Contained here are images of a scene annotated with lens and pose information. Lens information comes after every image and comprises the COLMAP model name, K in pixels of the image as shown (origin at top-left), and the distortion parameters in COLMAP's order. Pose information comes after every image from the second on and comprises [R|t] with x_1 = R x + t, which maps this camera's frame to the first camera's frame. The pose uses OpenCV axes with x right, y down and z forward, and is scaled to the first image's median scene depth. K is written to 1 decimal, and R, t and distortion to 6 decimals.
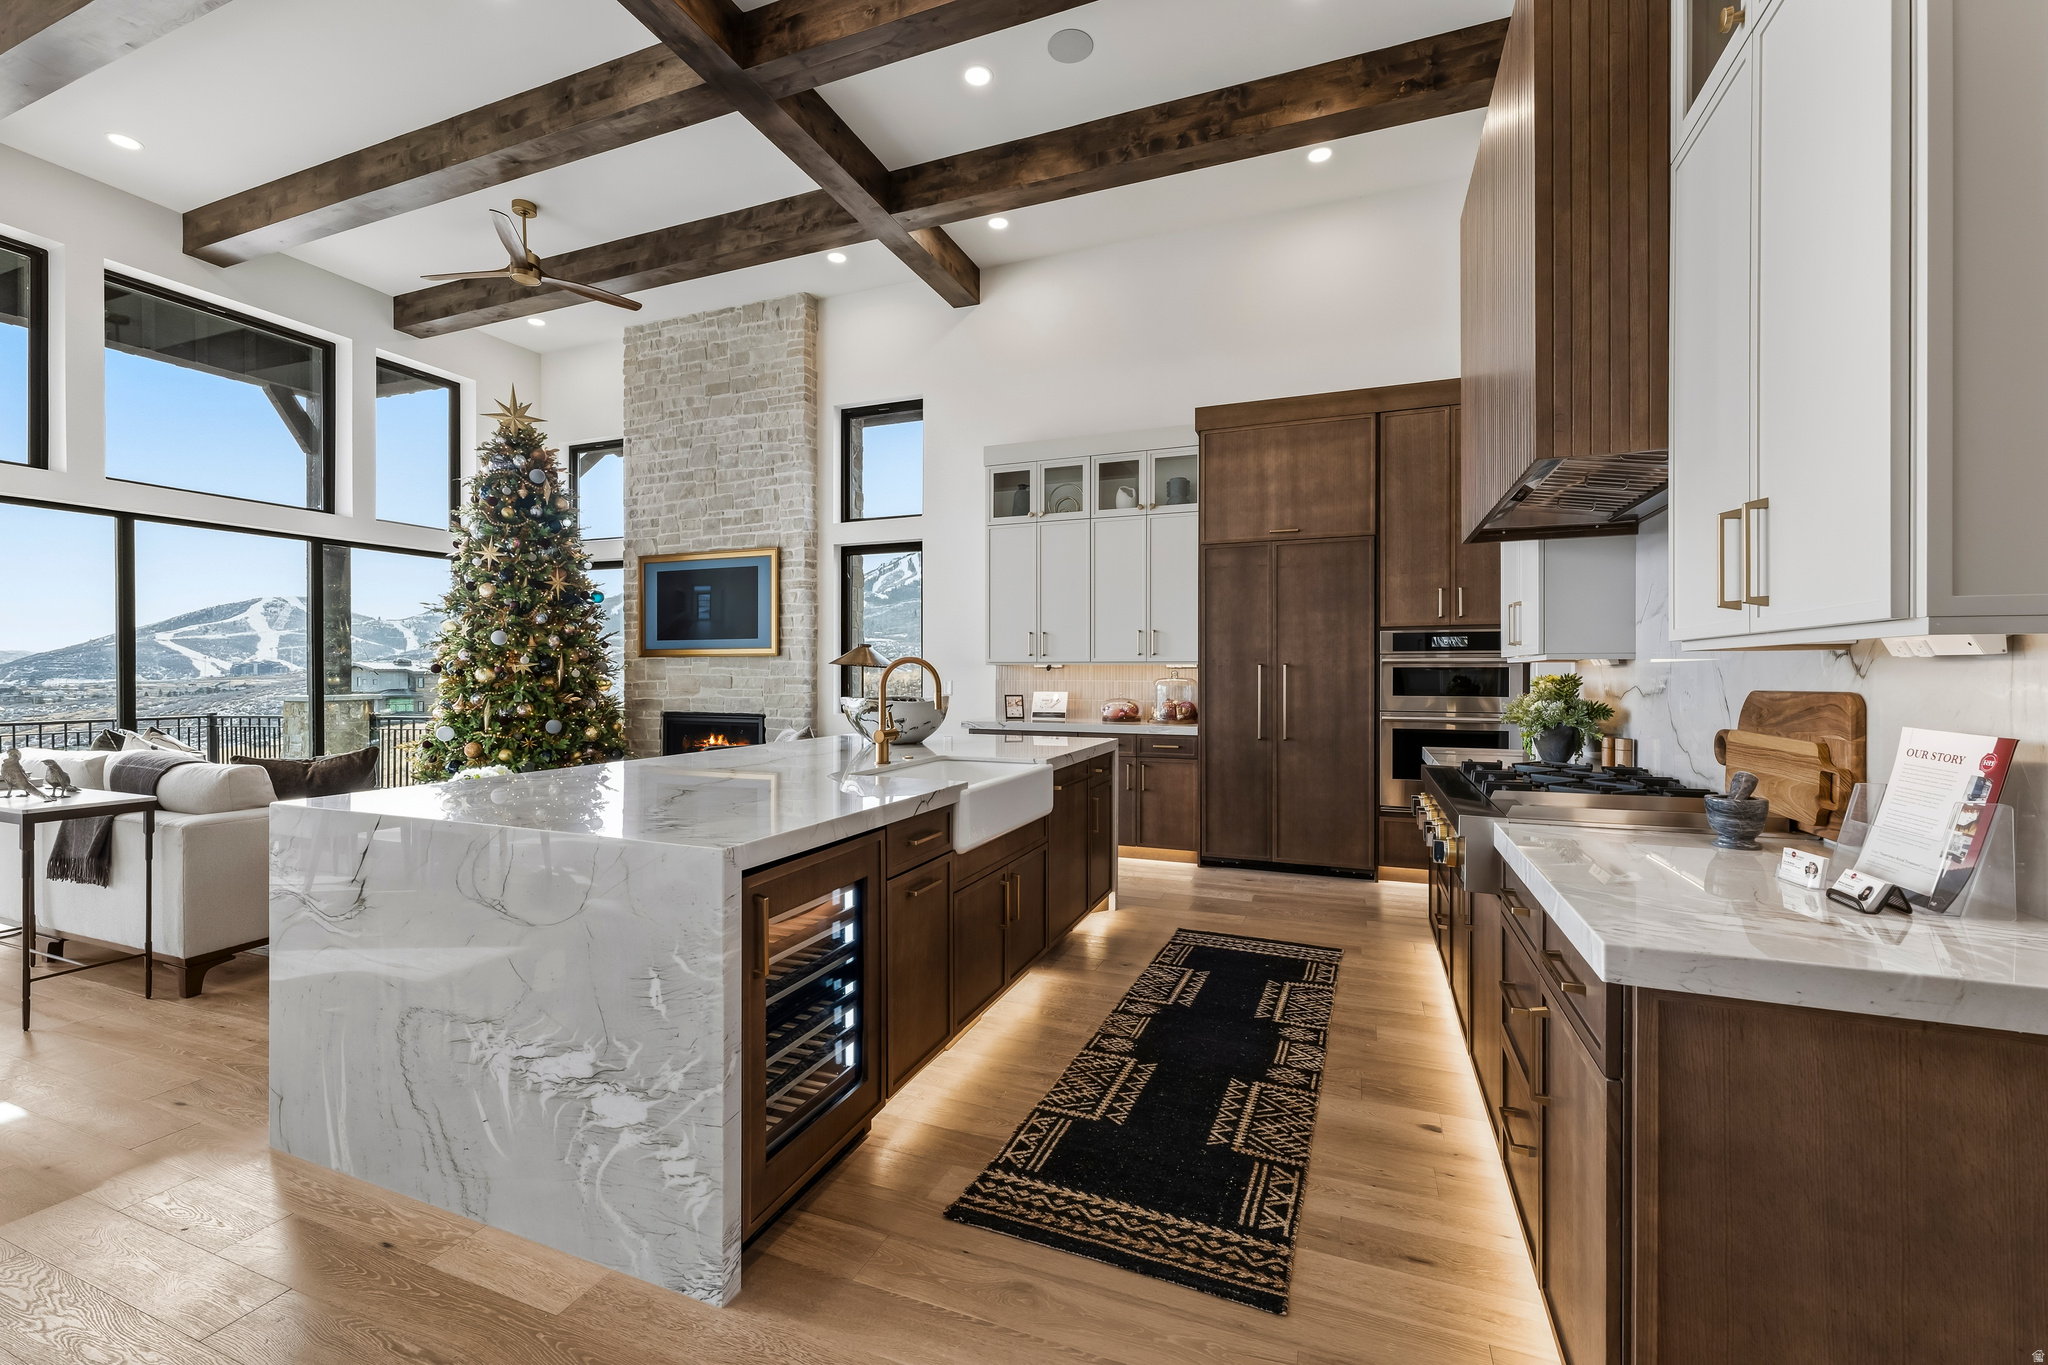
lens RADIAL K [[834.7, 0, 1021.3], [0, 834.7, 676.1], [0, 0, 1]] dist [0.000355, -0.000160]
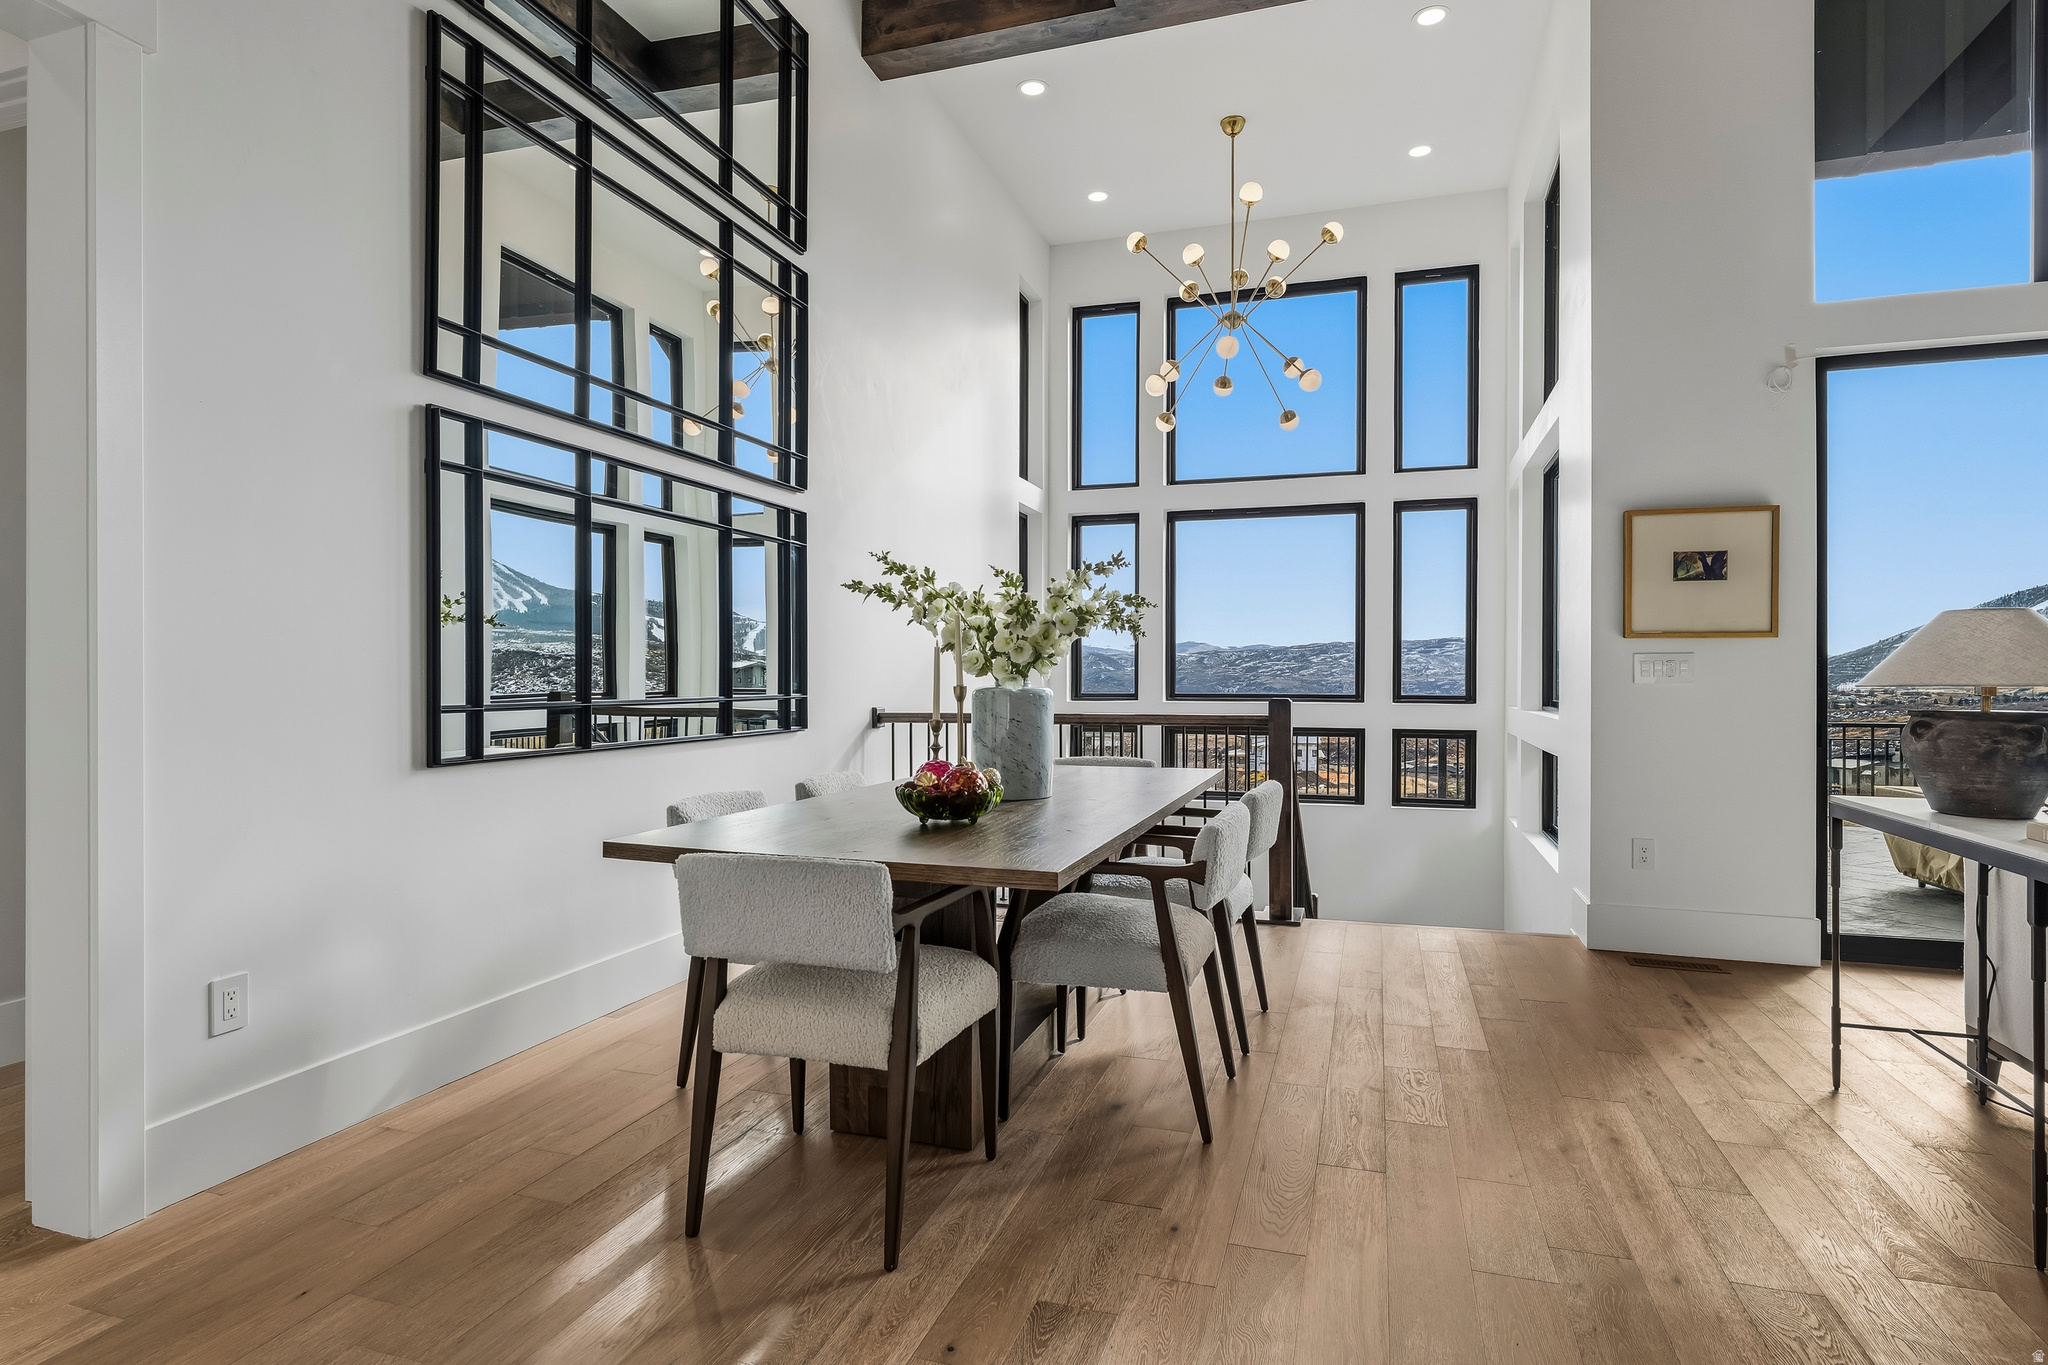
lens RADIAL K [[1071.9, 0, 1024.0], [0, 1071.9, 682.5], [0, 0, 1]] dist [-0.000418, 0.000986]
pose [[0.057501, 0.005260, -0.998332, -0.479829], [-0.003677, 0.999980, 0.005057, 0.028993], [0.998339, 0.003380, 0.057519, 0.246131]]
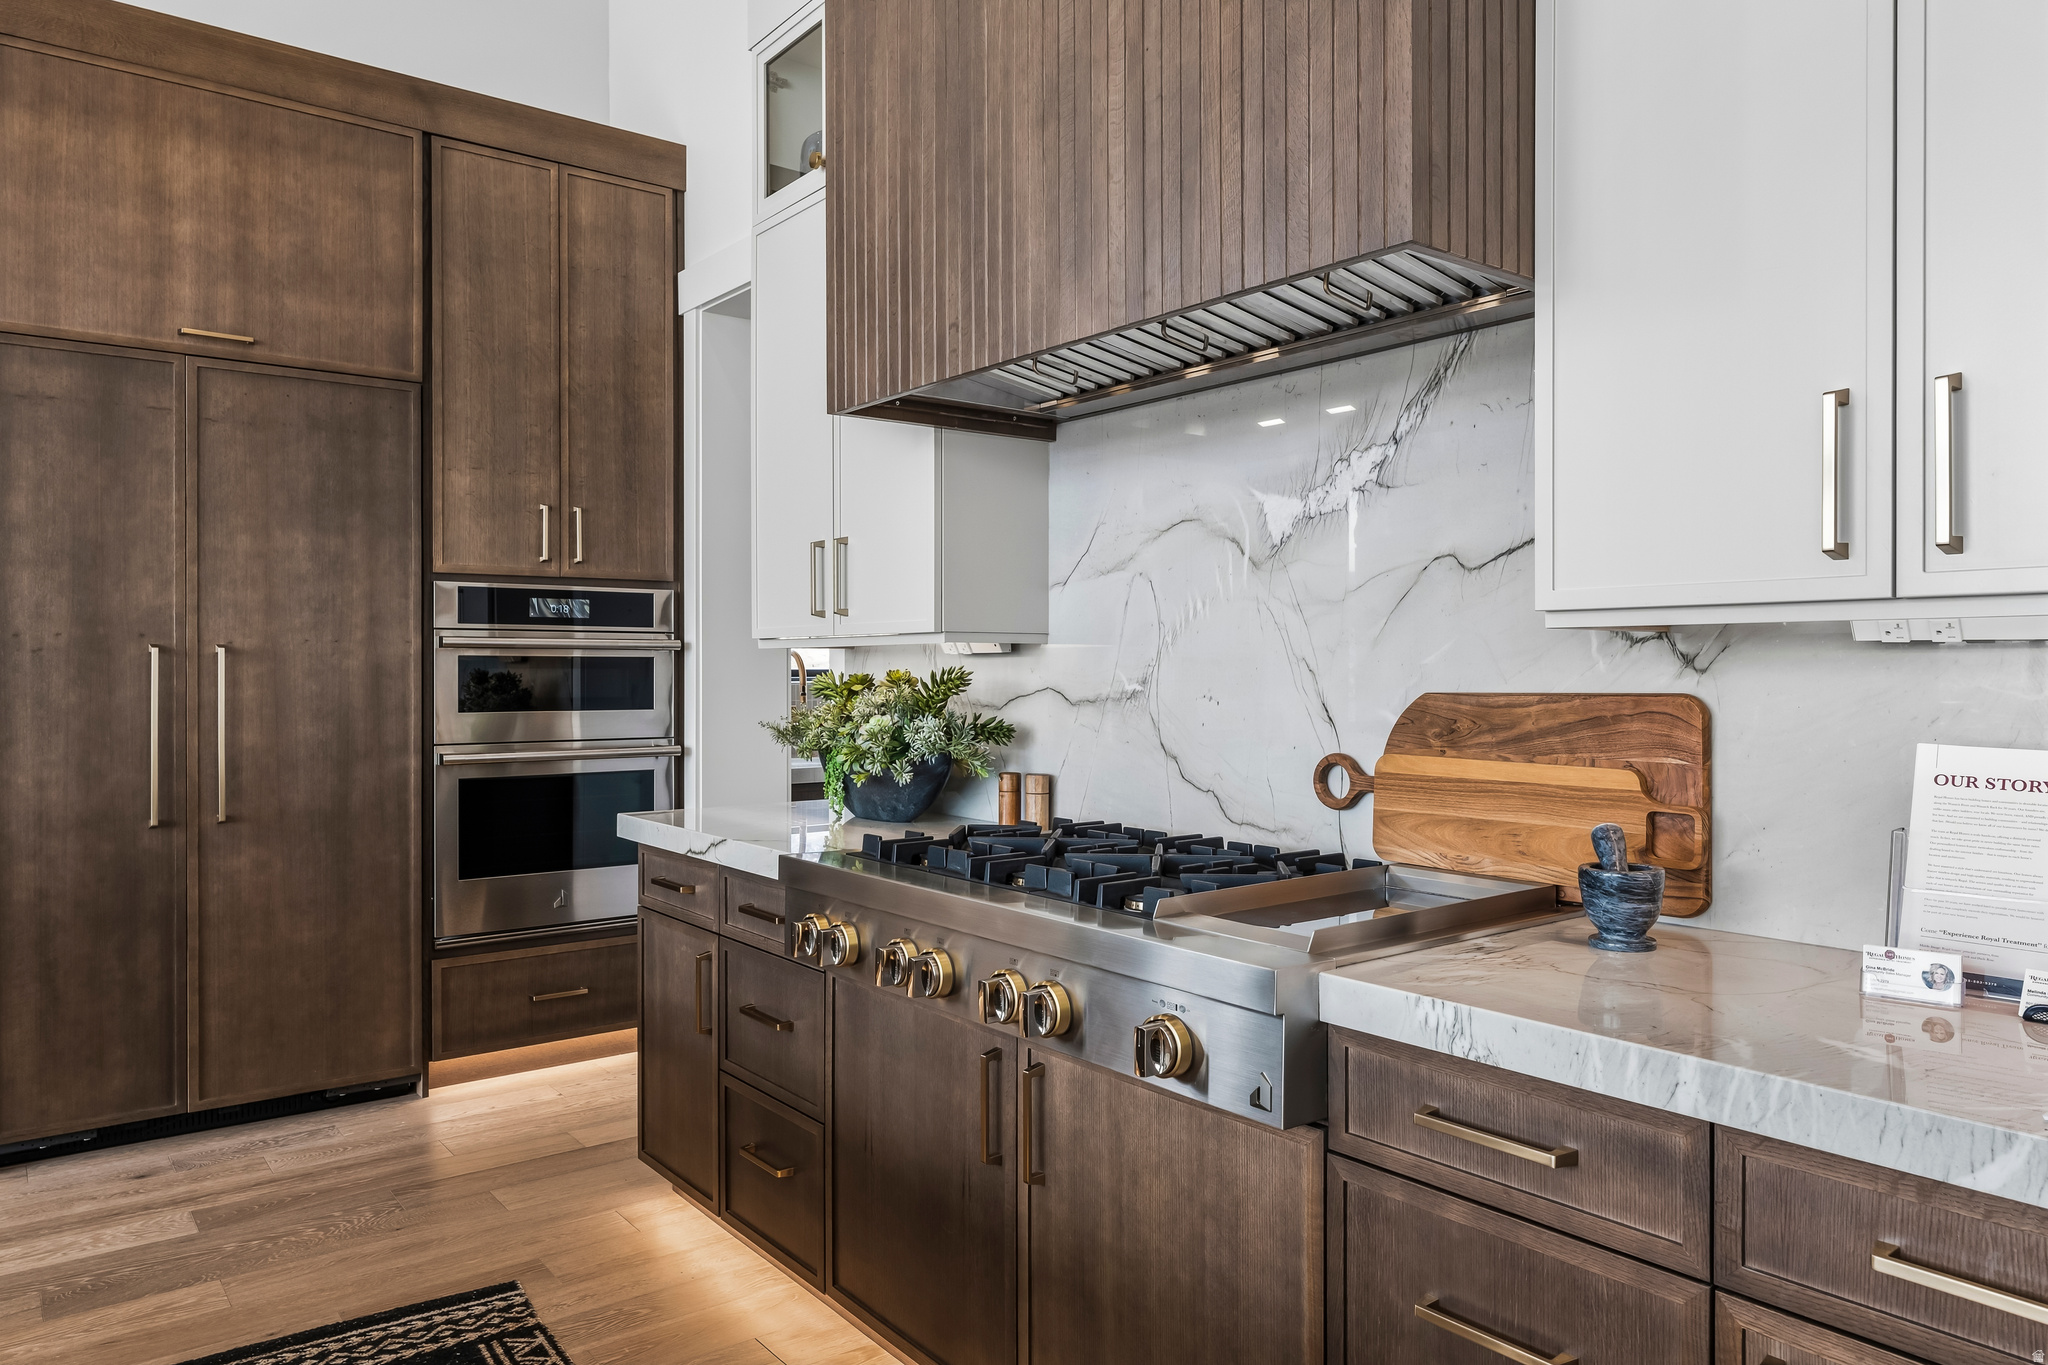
lens RADIAL K [[1361.1, 0, 1023.0], [0, 1361.1, 674.4], [0, 0, 1]] dist [-0.001951, 0.000076]
pose [[0.508342, -0.003813, 0.861147, -0.077594], [0.003128, 0.999992, 0.002581, -0.000365], [-0.861150, 0.001381, 0.508349, 0.287223]]
